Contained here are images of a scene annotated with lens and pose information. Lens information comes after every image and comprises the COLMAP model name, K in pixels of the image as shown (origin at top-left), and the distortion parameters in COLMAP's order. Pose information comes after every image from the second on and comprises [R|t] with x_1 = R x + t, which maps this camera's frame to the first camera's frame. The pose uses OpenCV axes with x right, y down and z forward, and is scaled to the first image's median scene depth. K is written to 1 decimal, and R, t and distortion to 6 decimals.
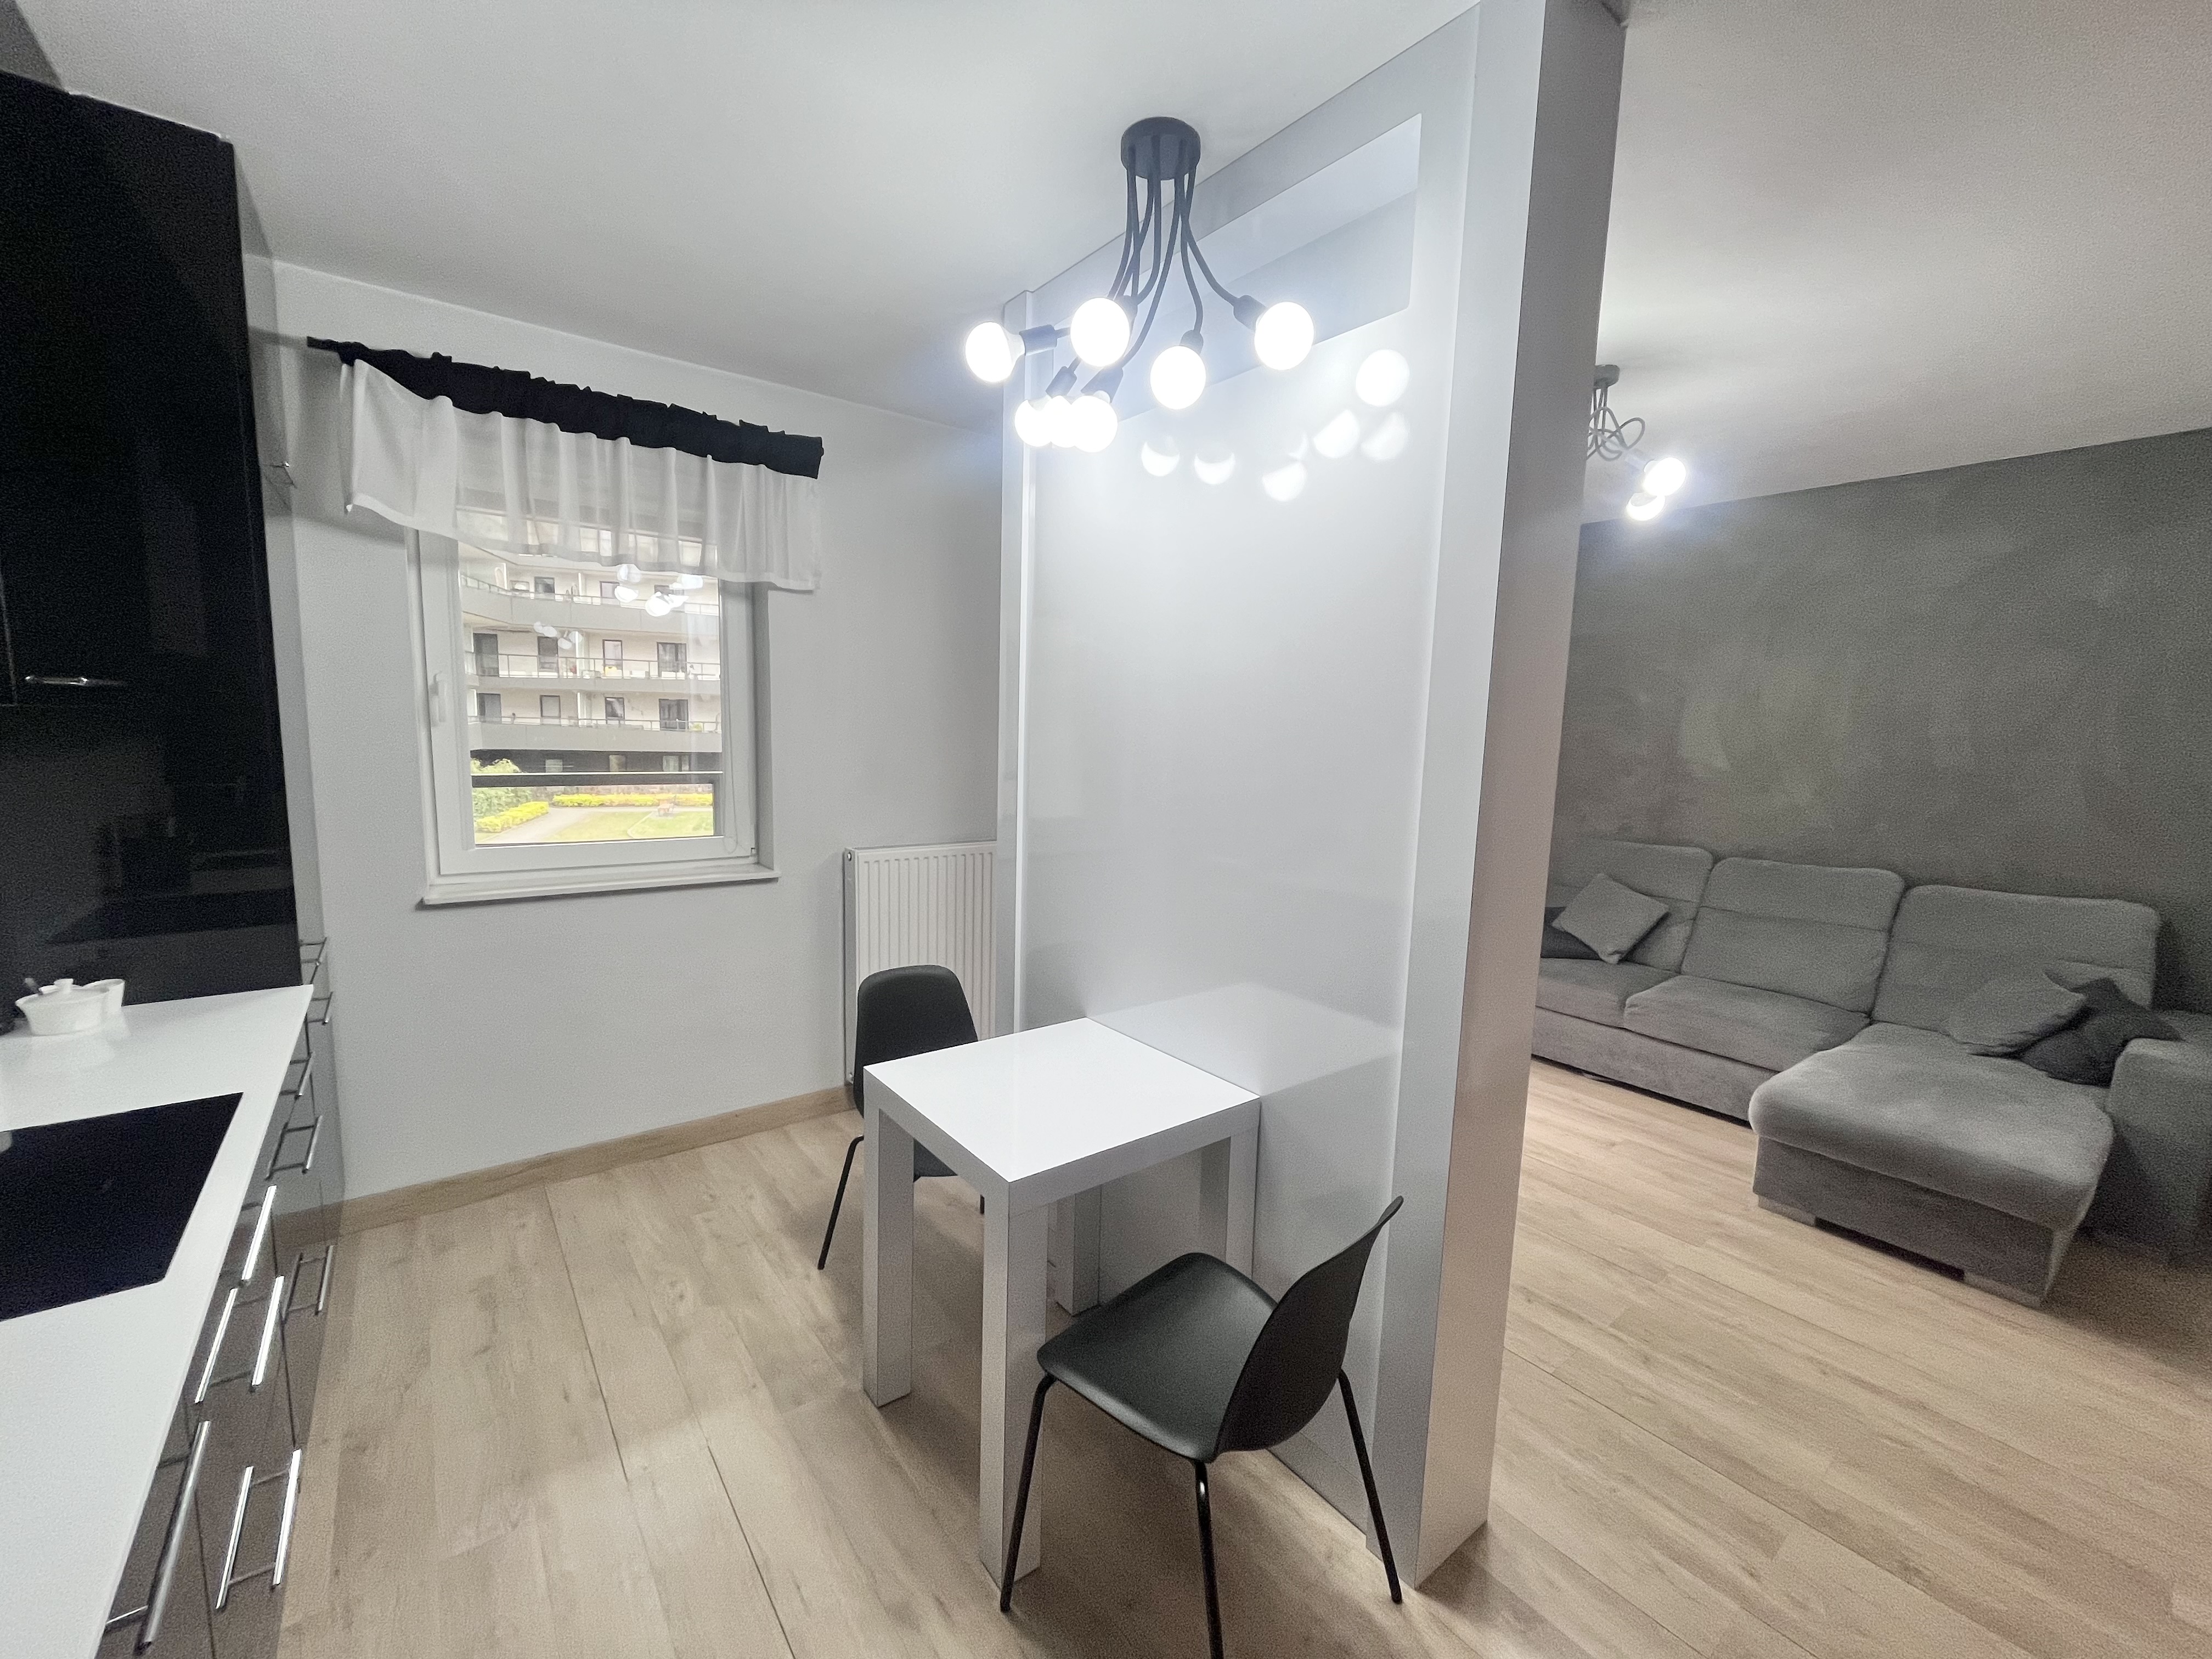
lens RADIAL K [[895.1, 0, 1104.6], [0, 895.1, 834.1], [0, 0, 1]] dist [-0.004016, 0.000650]
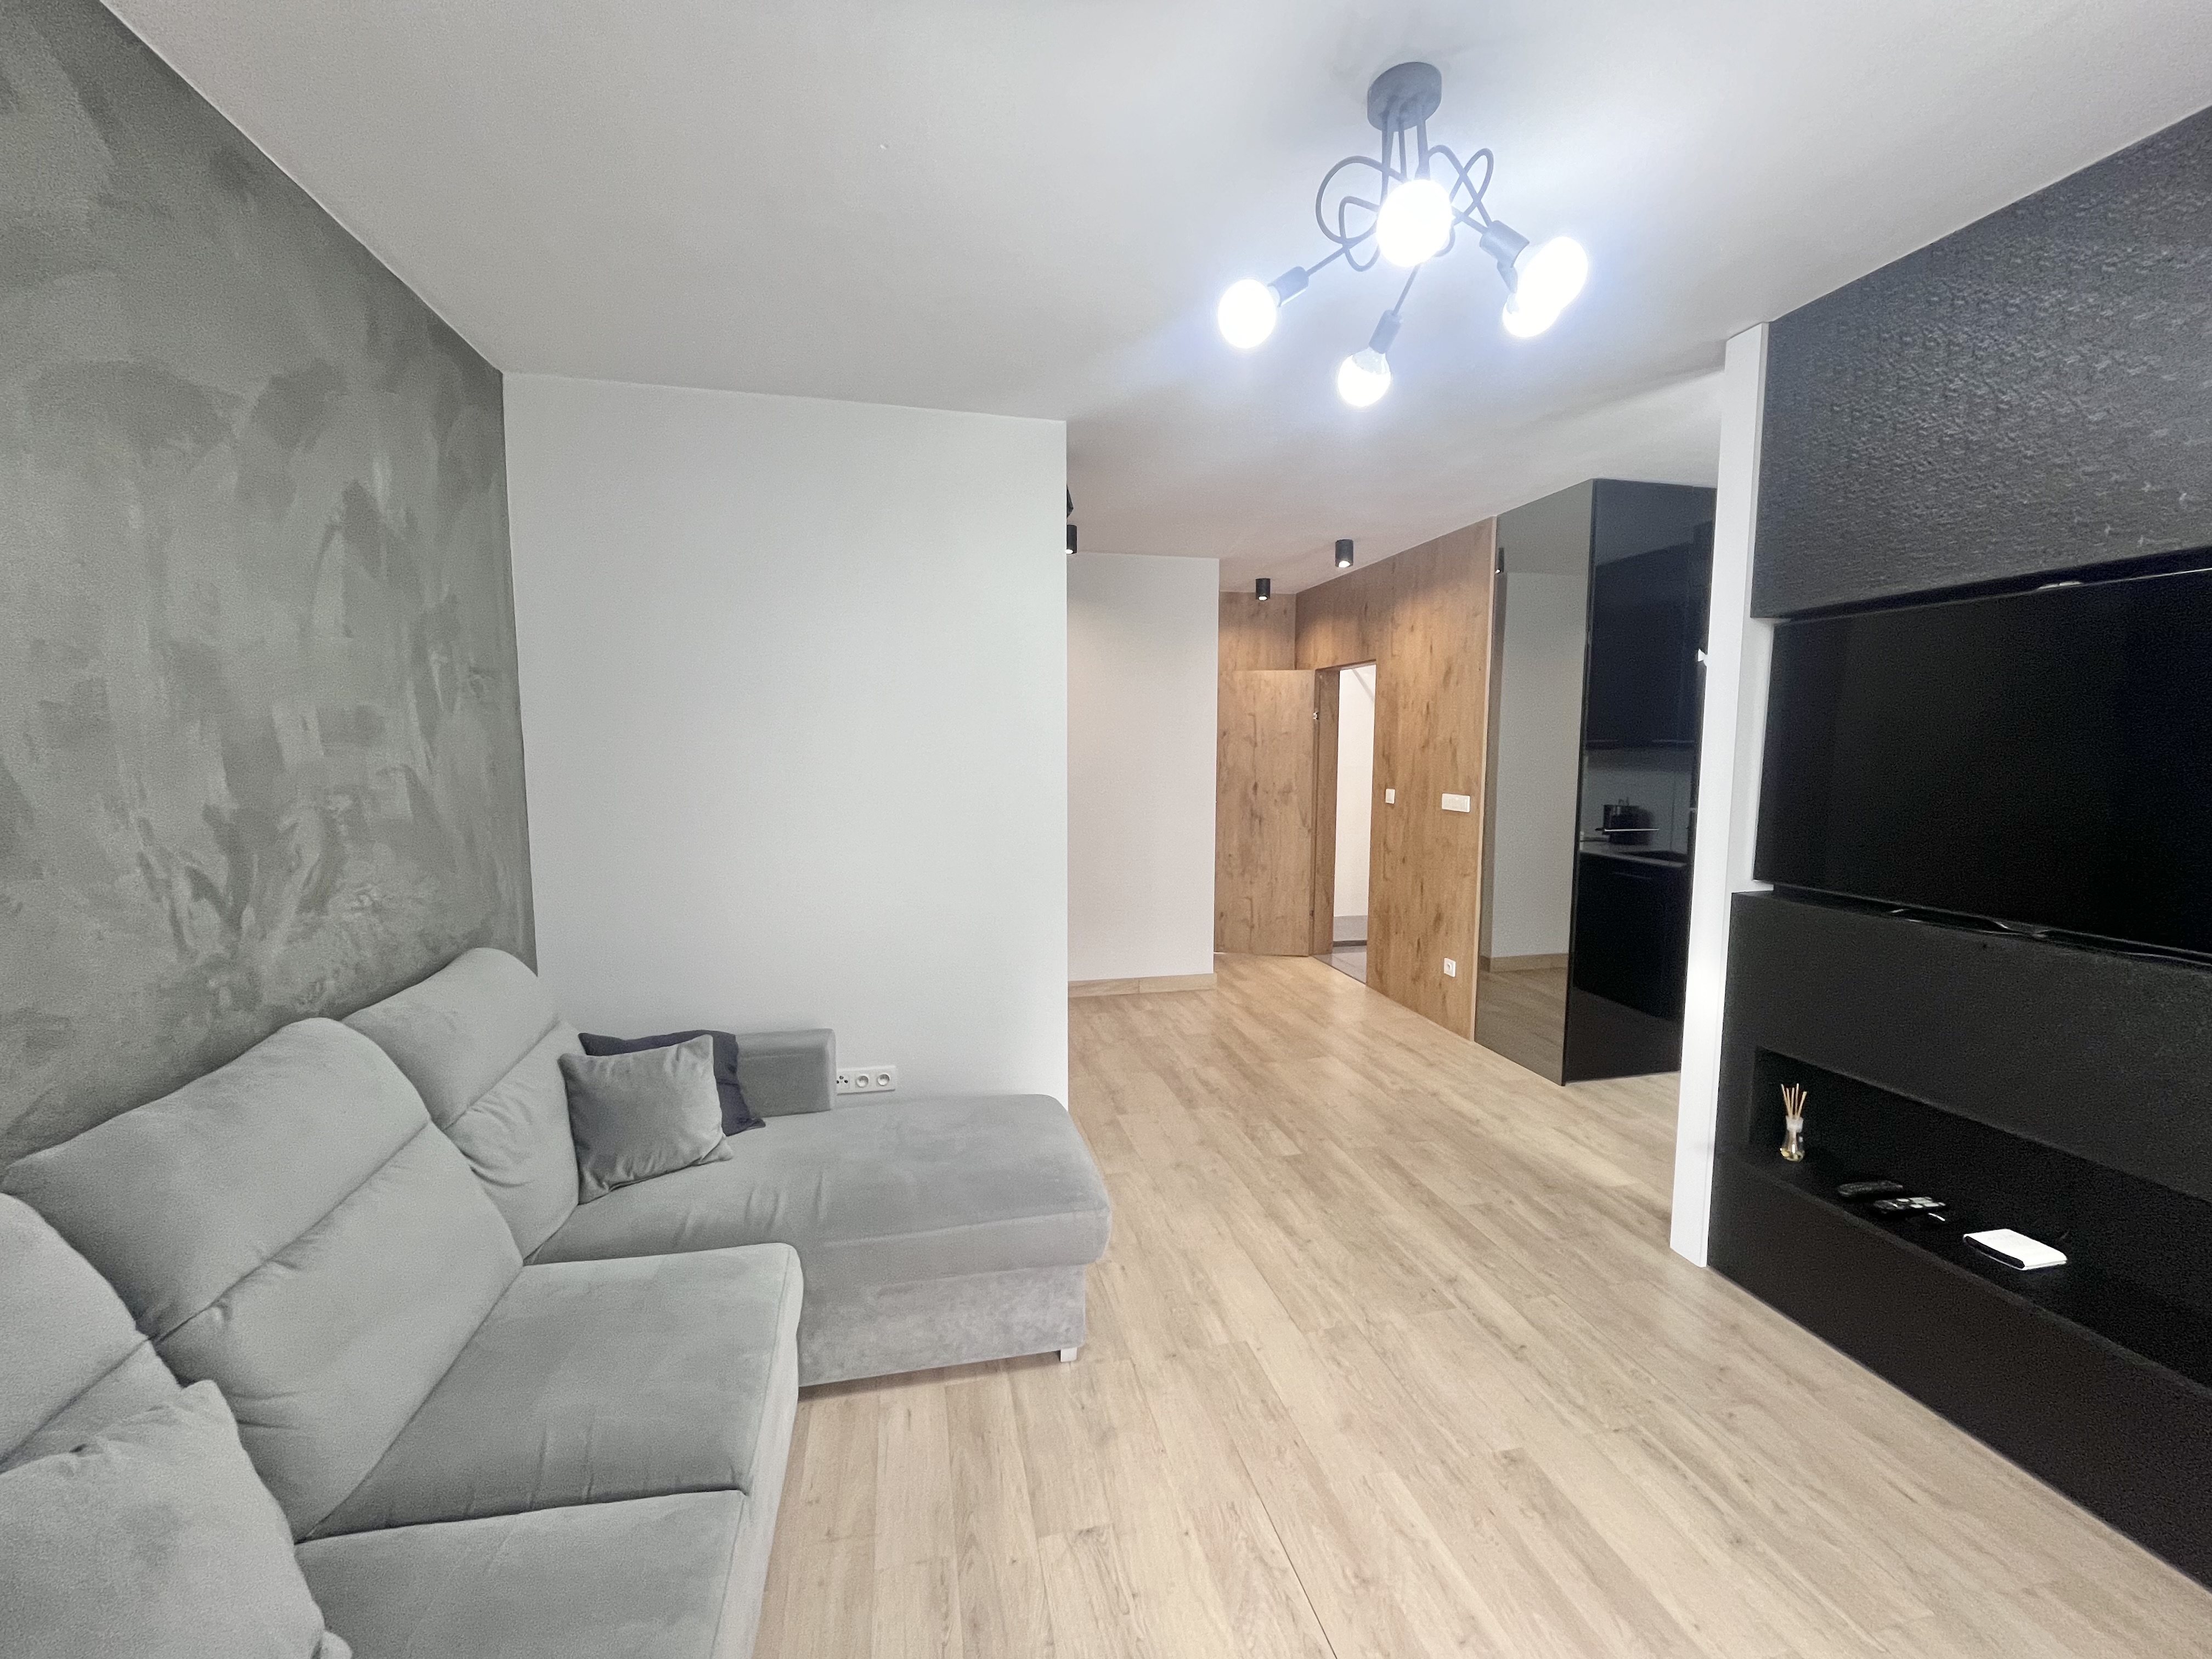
lens RADIAL K [[895.1, 0, 1105.2], [0, 895.1, 837.4], [0, 0, 1]] dist [-0.004016, 0.000650]
pose [[-0.906140, -0.070677, 0.417030, 0.343795], [0.025787, 0.974876, 0.221249, -0.143610], [-0.422190, 0.211237, -0.881552, 1.254395]]
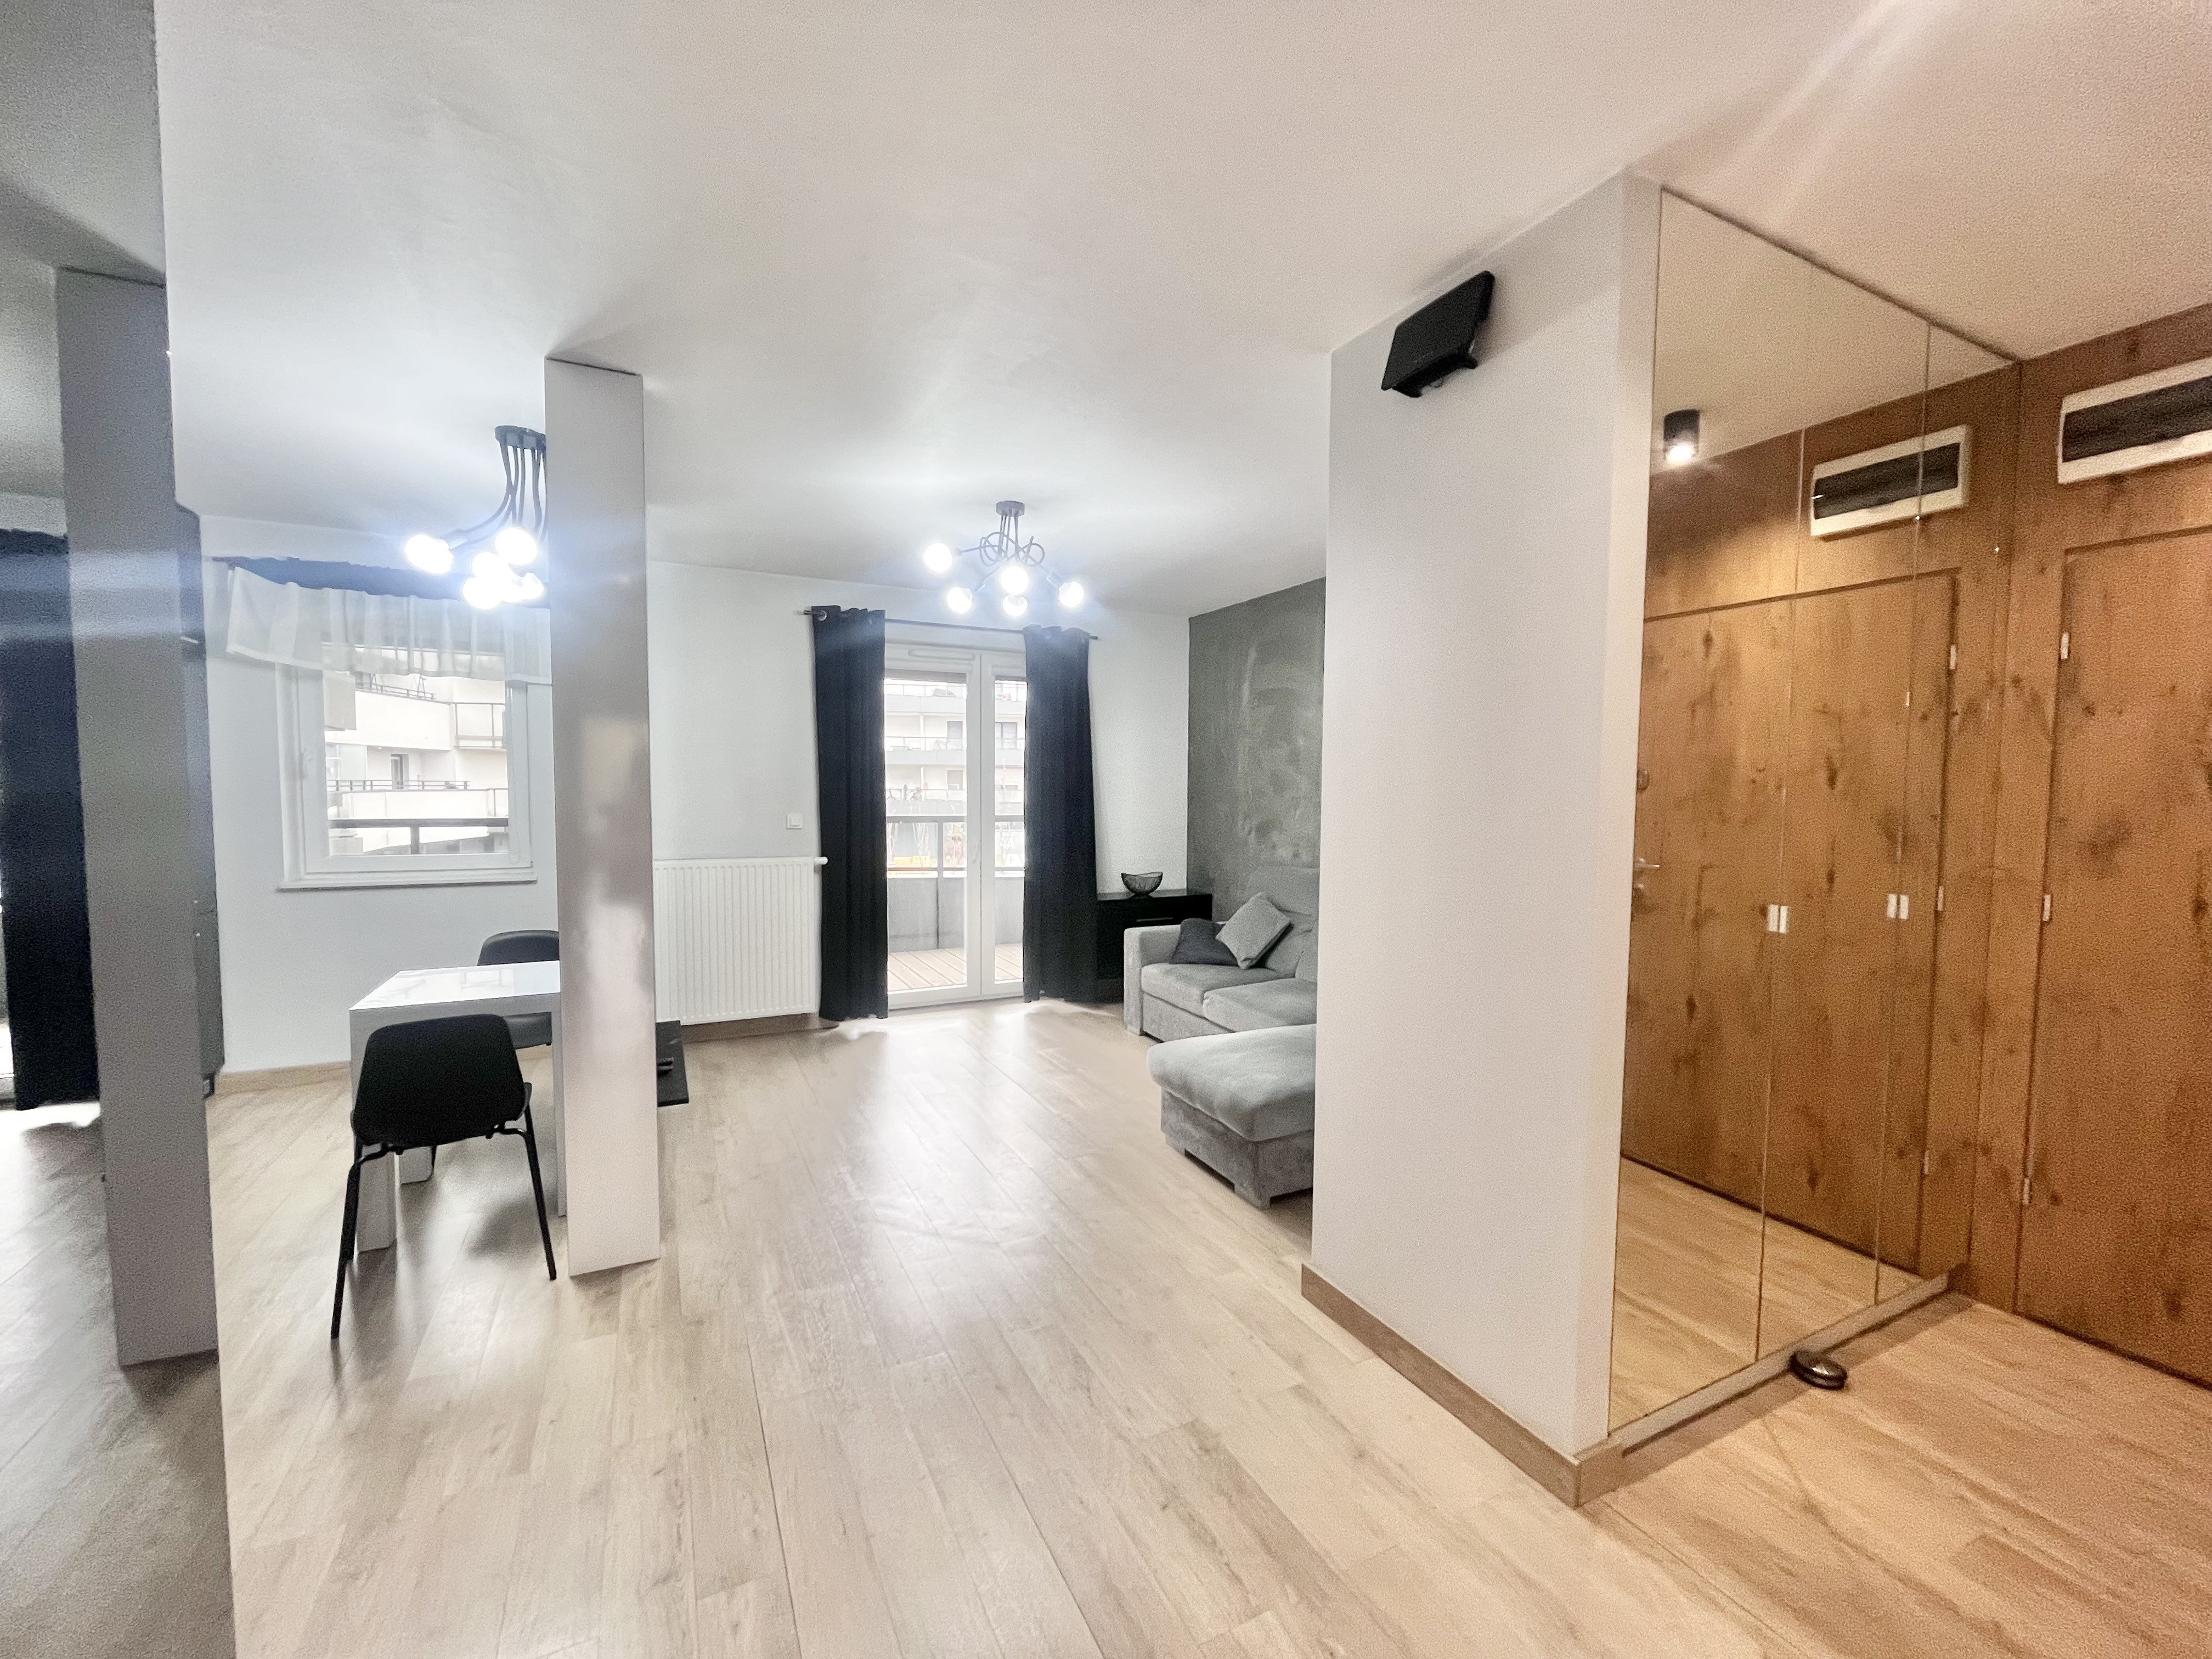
lens RADIAL K [[895.1, 0, 1104.4], [0, 895.1, 836.8], [0, 0, 1]] dist [-0.004016, 0.000650]
pose [[0.981444, -0.008405, -0.191563, 0.715444], [-0.004340, 0.997809, -0.066016, 0.060045], [0.191698, 0.065622, 0.979258, -0.209902]]
